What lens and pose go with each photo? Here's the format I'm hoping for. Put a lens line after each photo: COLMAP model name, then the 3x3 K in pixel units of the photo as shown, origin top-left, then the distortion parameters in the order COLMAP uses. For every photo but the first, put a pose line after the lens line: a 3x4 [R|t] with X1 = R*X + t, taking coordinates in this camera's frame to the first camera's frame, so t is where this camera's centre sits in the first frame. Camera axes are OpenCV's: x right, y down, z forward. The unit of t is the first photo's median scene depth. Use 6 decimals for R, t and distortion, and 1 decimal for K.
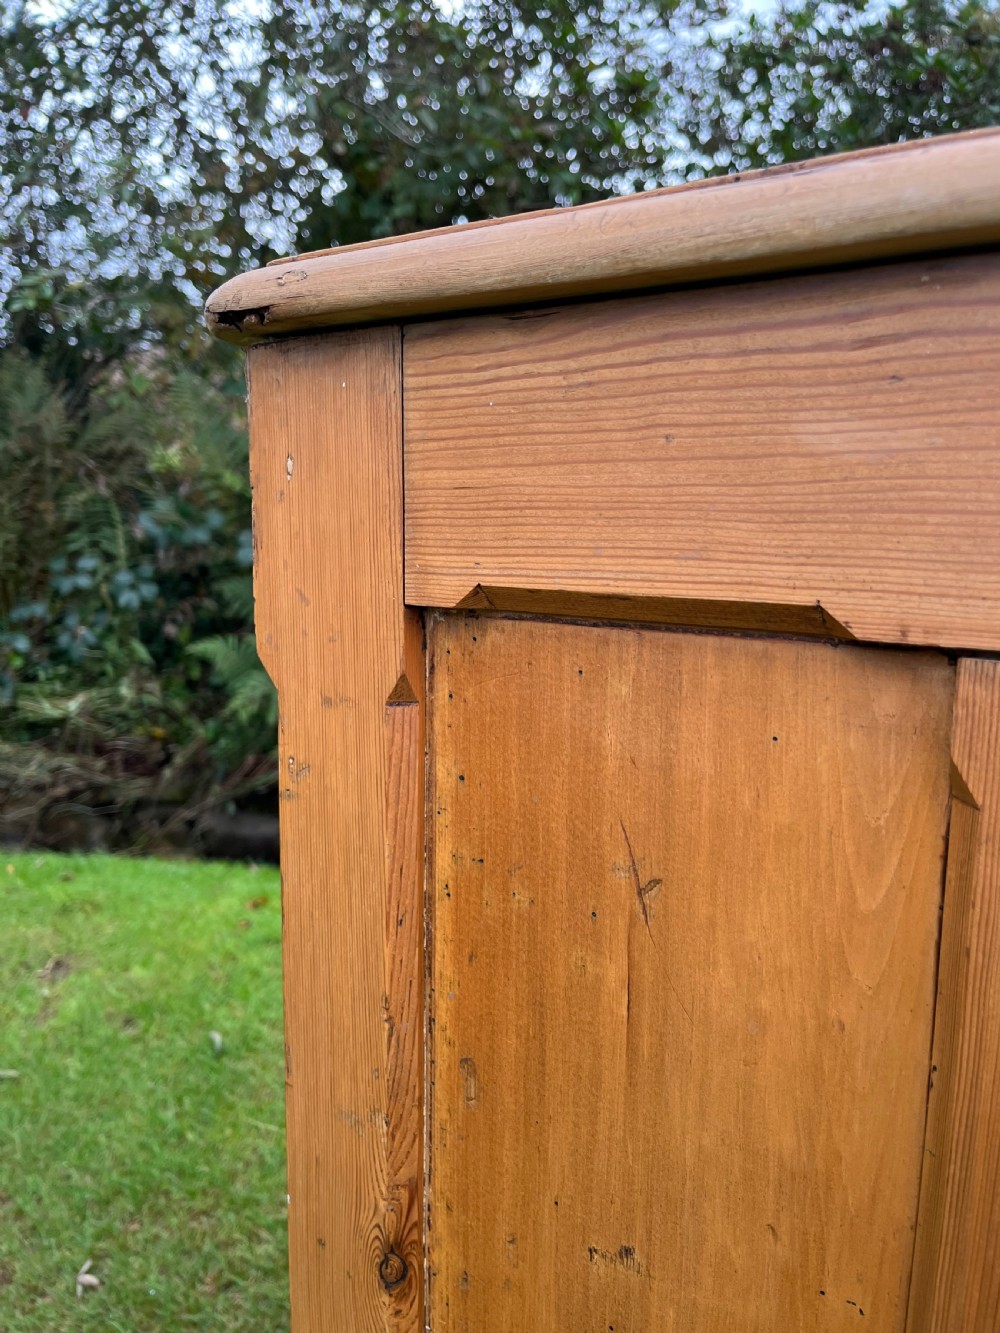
lens RADIAL K [[1006.5, 0, 508.7], [0, 1006.5, 655.3], [0, 0, 1]] dist [0.062427, -0.086629]
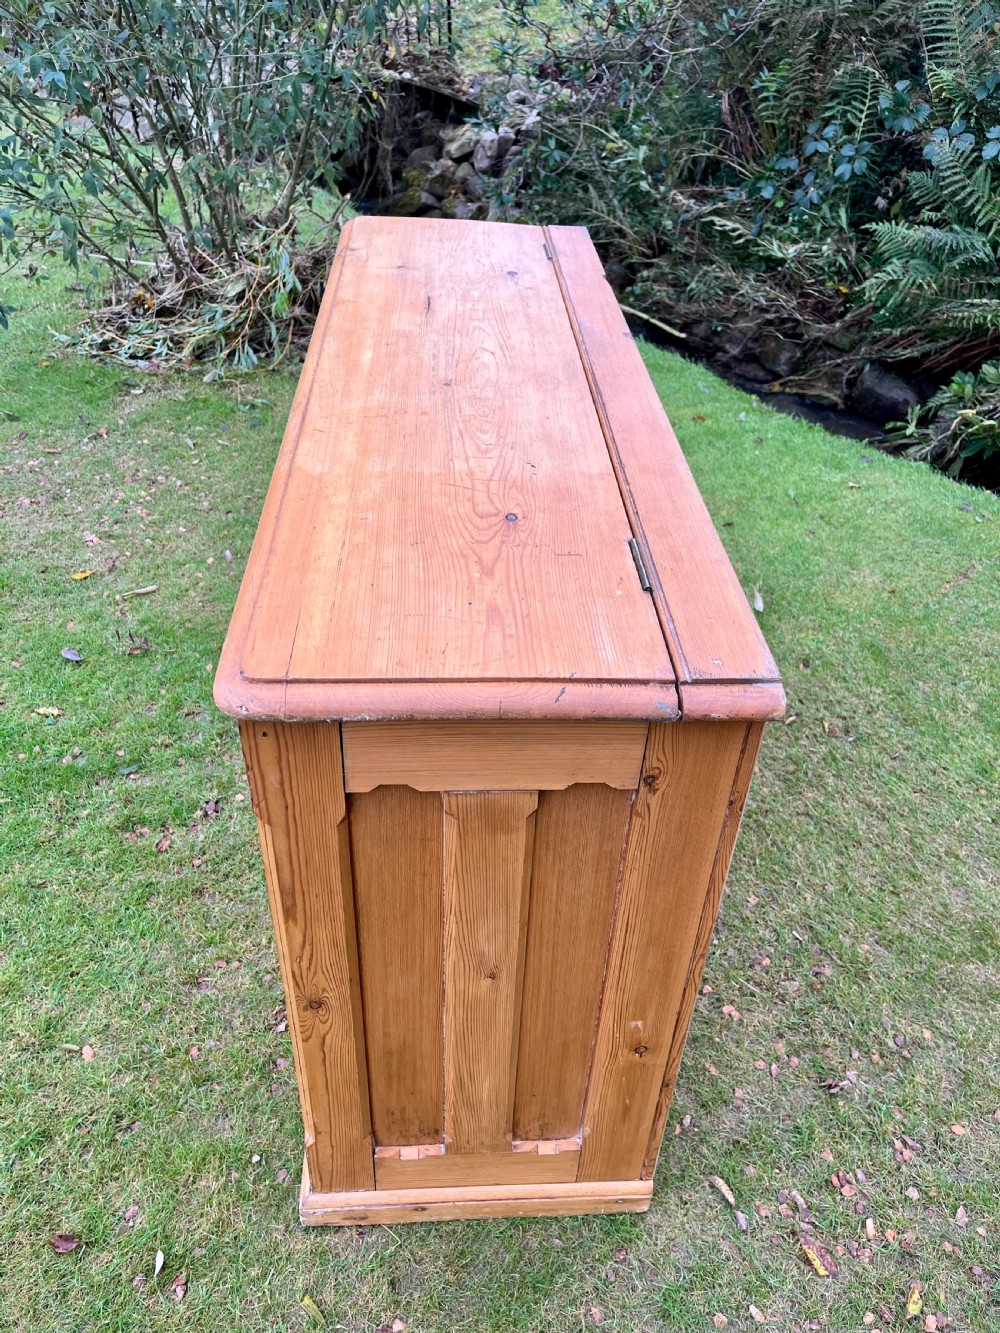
lens RADIAL K [[1012.6, 0, 511.8], [0, 1012.6, 671.1], [0, 0, 1]] dist [0.056701, -0.072917]
pose [[0.616943, 0.492977, -0.613478, 4.585625], [-0.157976, 0.841213, 0.517111, -1.291283], [0.770989, -0.222114, 0.596859, -1.958922]]
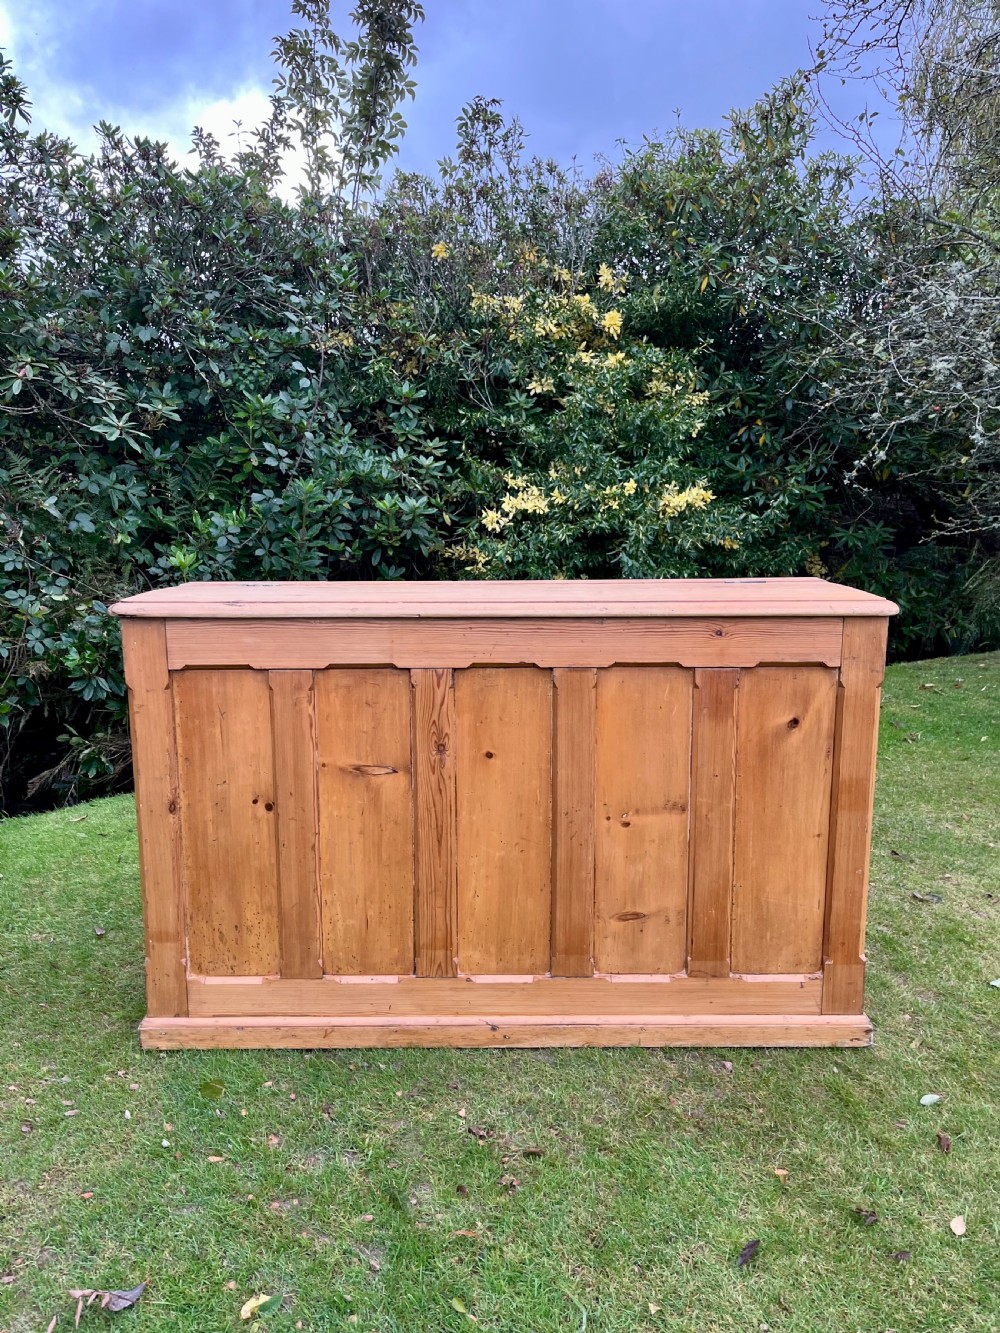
lens RADIAL K [[1010.4, 0, 494.7], [0, 1010.4, 664.6], [0, 0, 1]] dist [0.055078, -0.068085]
pose [[0.822298, -0.109378, 0.558447, -1.624994], [0.095702, 0.993957, 0.053758, -0.193754], [-0.560953, 0.009239, 0.827796, -4.228545]]
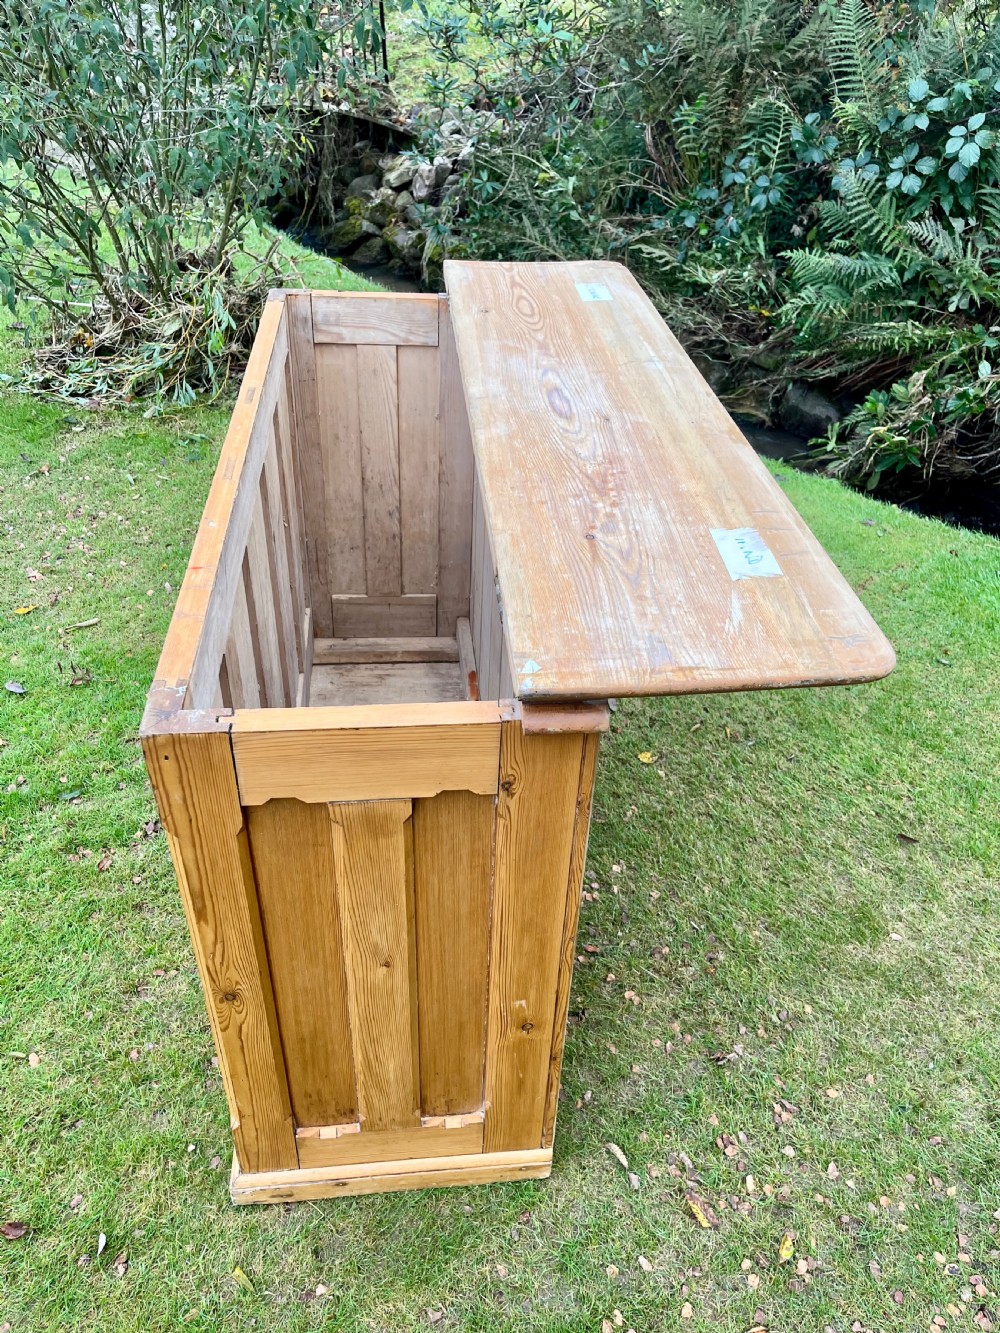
lens RADIAL K [[1009.9, 0, 512.9], [0, 1009.9, 672.2], [0, 0, 1]] dist [0.065243, -0.082417]
pose [[0.652901, 0.466357, -0.596851, 4.980624], [-0.150208, 0.852050, 0.501446, -1.560450], [0.742400, -0.237743, 0.626355, -1.993005]]
